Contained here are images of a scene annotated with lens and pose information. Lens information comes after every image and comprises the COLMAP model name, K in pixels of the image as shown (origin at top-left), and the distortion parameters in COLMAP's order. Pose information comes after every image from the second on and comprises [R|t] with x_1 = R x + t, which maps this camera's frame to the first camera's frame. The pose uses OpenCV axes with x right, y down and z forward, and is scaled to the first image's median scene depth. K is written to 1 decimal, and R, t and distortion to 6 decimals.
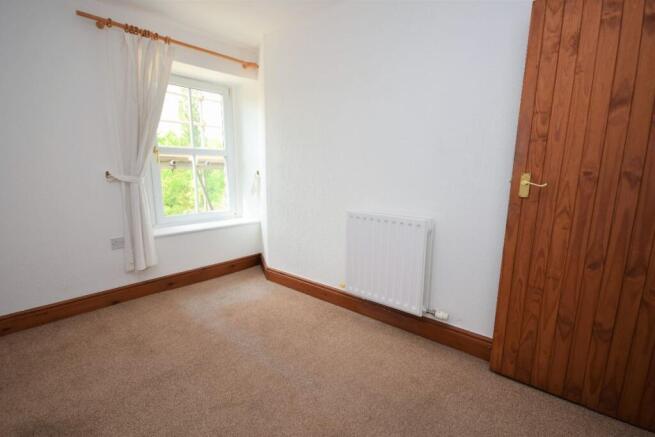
lens RADIAL K [[303.4, 0, 329.7], [0, 303.4, 219.4], [0, 0, 1]] dist [0.000432, -0.000175]
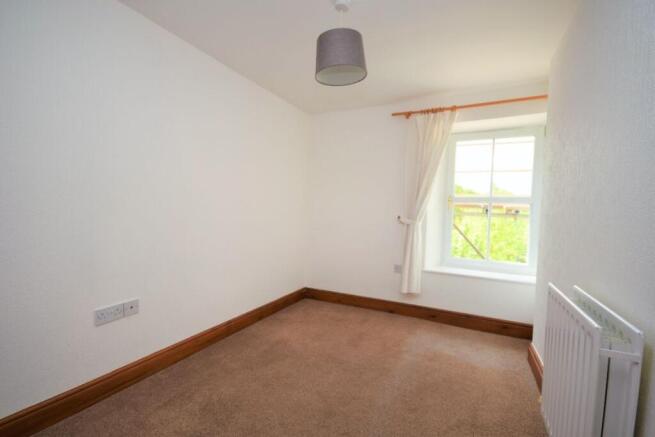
lens RADIAL K [[303.4, 0, 330.1], [0, 303.4, 218.6], [0, 0, 1]] dist [0.000432, -0.000175]
pose [[0.262124, 0.041076, -0.964160, 0.498905], [-0.187514, 0.982220, -0.009133, -0.068142], [0.946641, 0.183187, 0.265166, 0.311916]]
